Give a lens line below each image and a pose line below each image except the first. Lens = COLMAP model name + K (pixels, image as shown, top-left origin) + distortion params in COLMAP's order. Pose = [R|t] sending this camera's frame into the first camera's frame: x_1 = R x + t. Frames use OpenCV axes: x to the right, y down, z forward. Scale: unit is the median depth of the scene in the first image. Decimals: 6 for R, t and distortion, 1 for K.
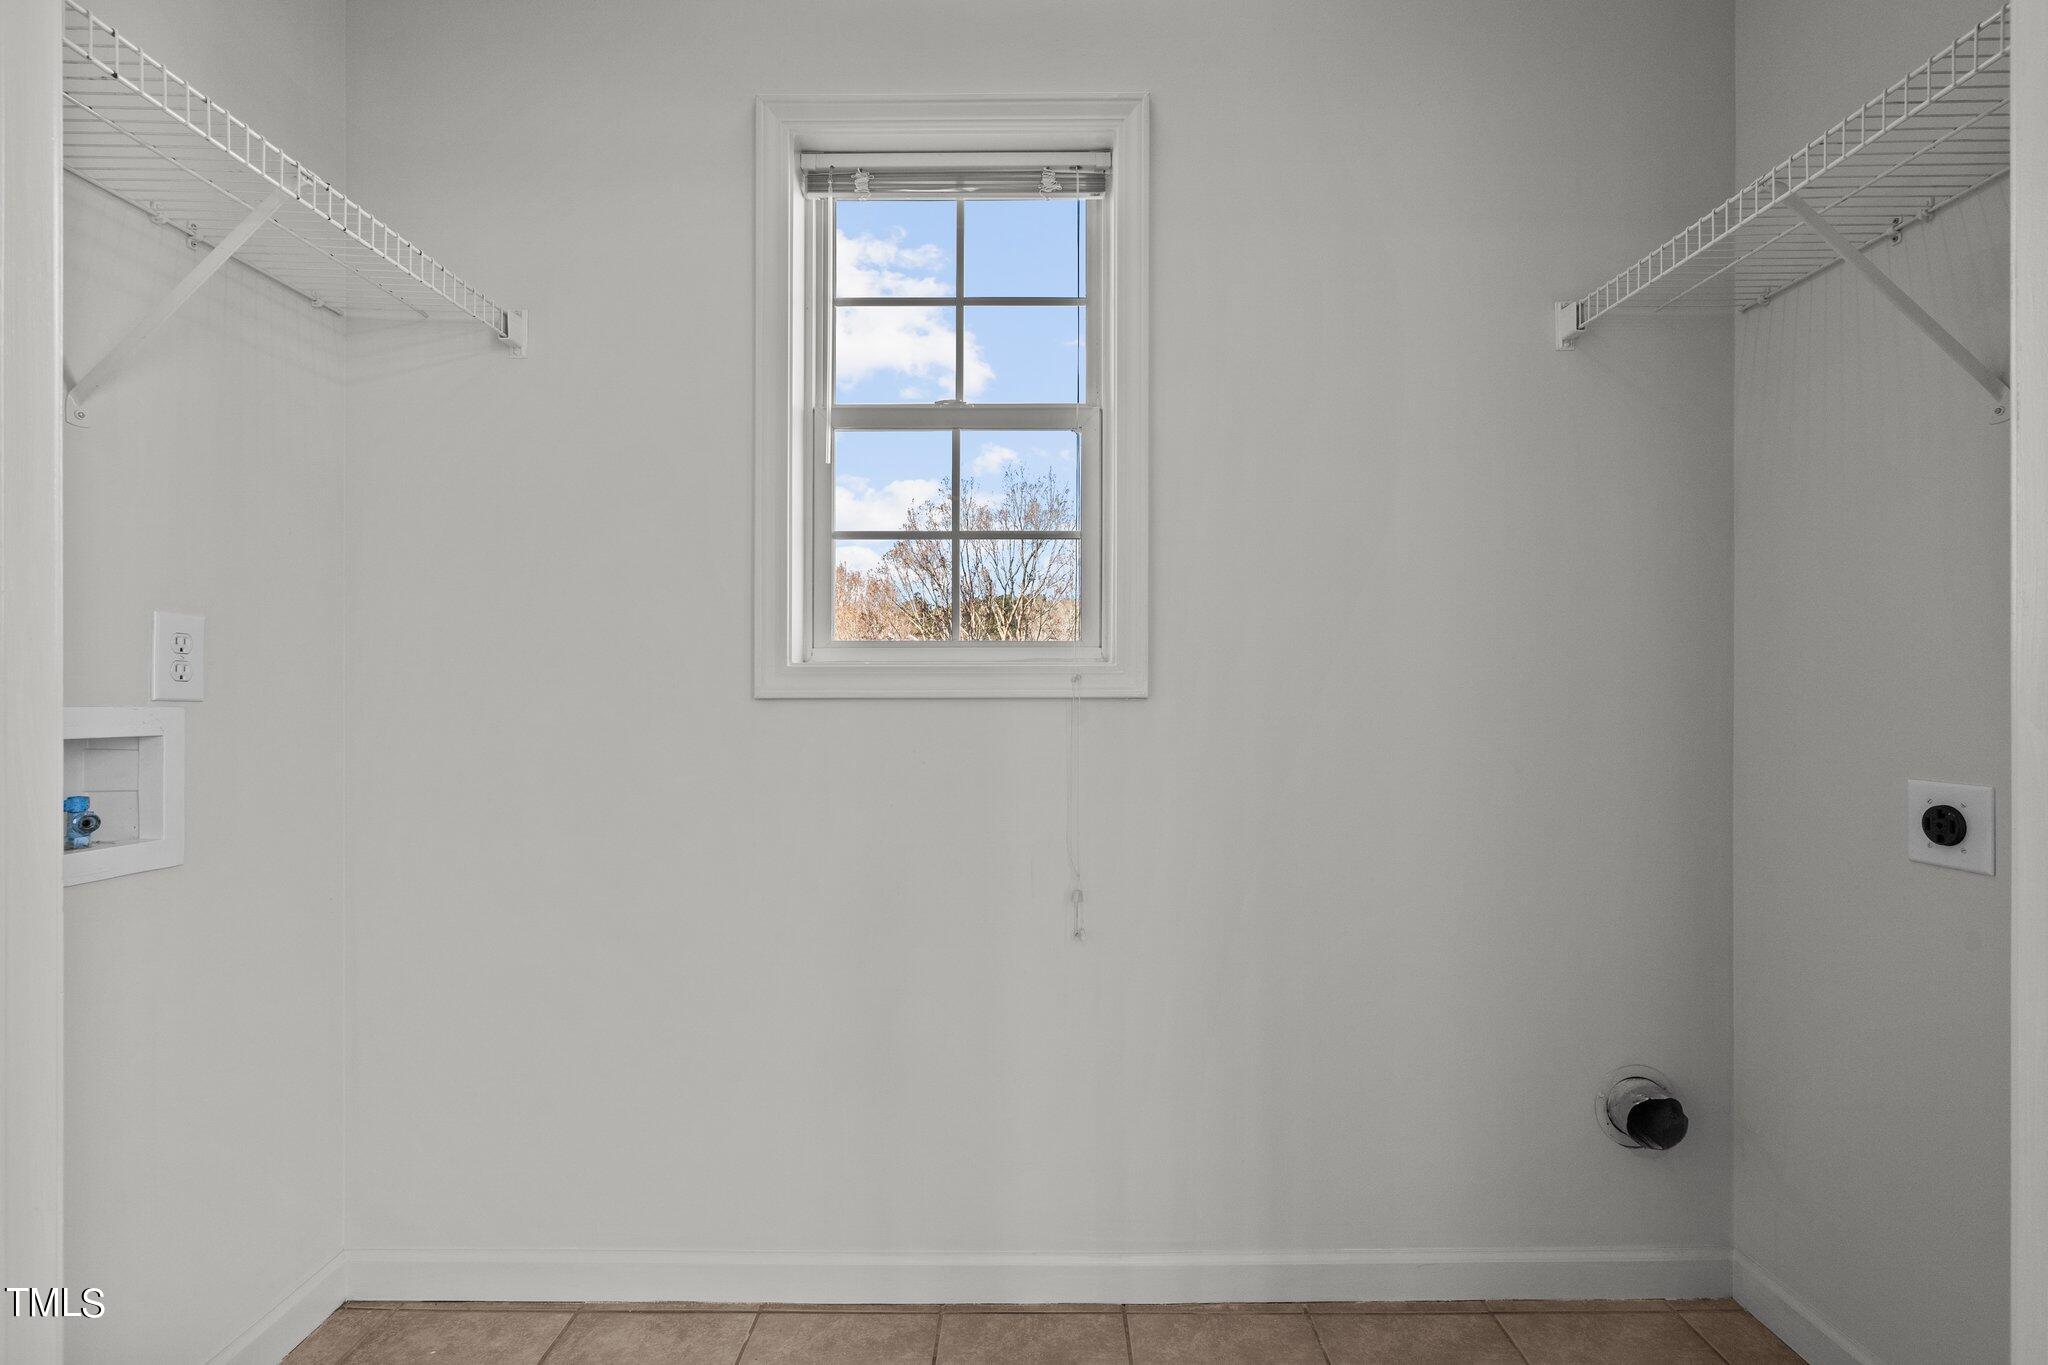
lens RADIAL K [[931.7, 0, 1019.2], [0, 931.7, 682.9], [0, 0, 1]] dist [-0.005186, 0.003017]
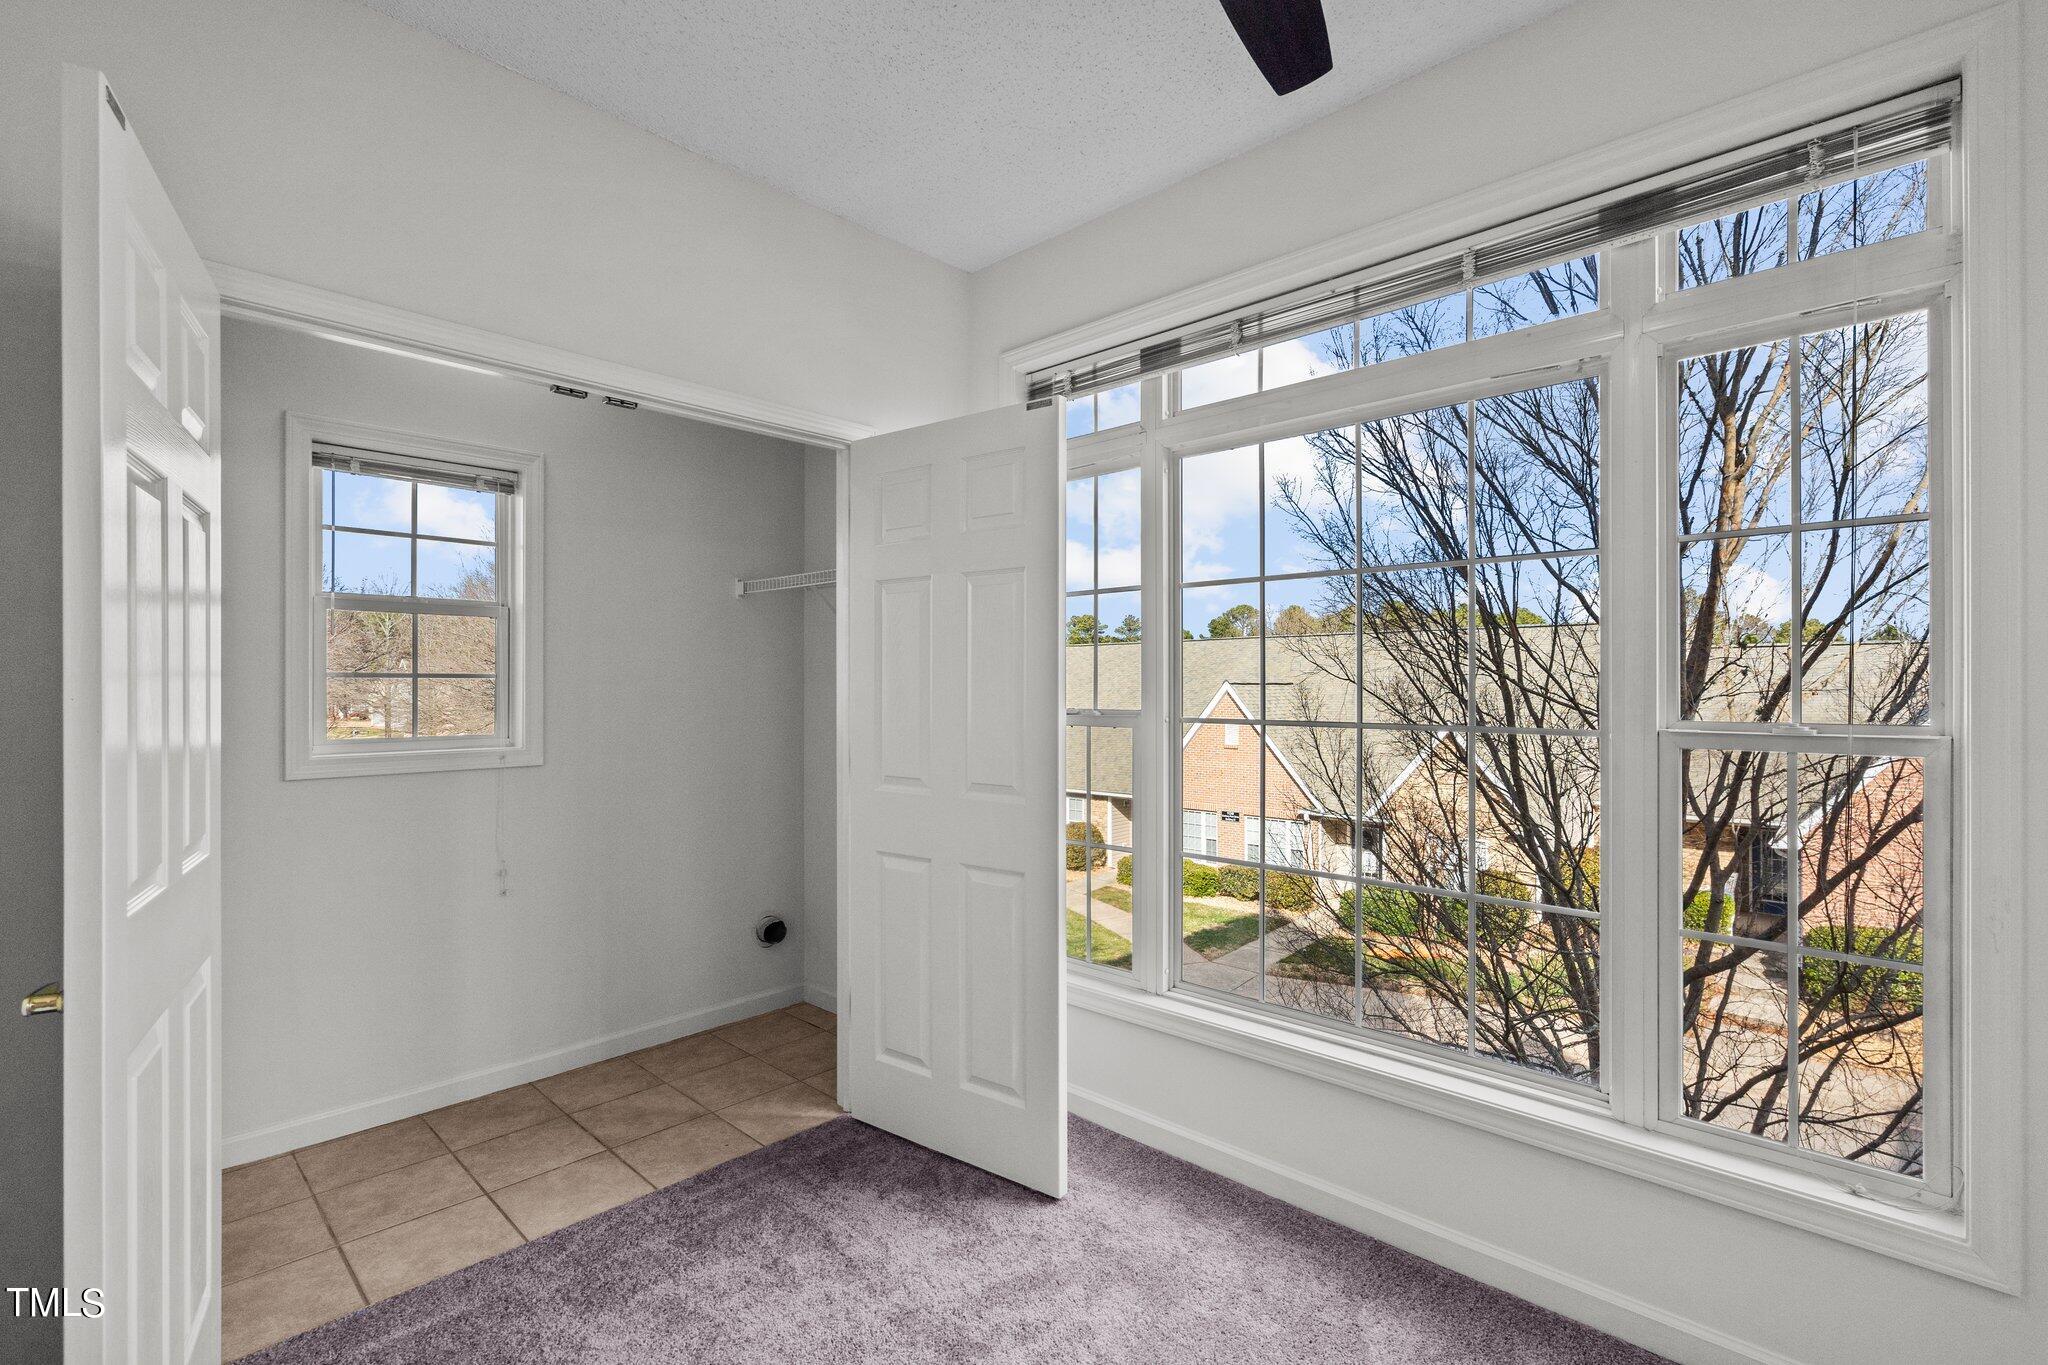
lens RADIAL K [[931.7, 0, 1027.3], [0, 931.7, 693.4], [0, 0, 1]] dist [-0.005186, 0.003017]
pose [[0.691260, 0.000894, 0.722606, -0.563521], [0.003165, 0.999986, -0.004265, -0.122281], [-0.722599, 0.005235, 0.691247, -1.066709]]
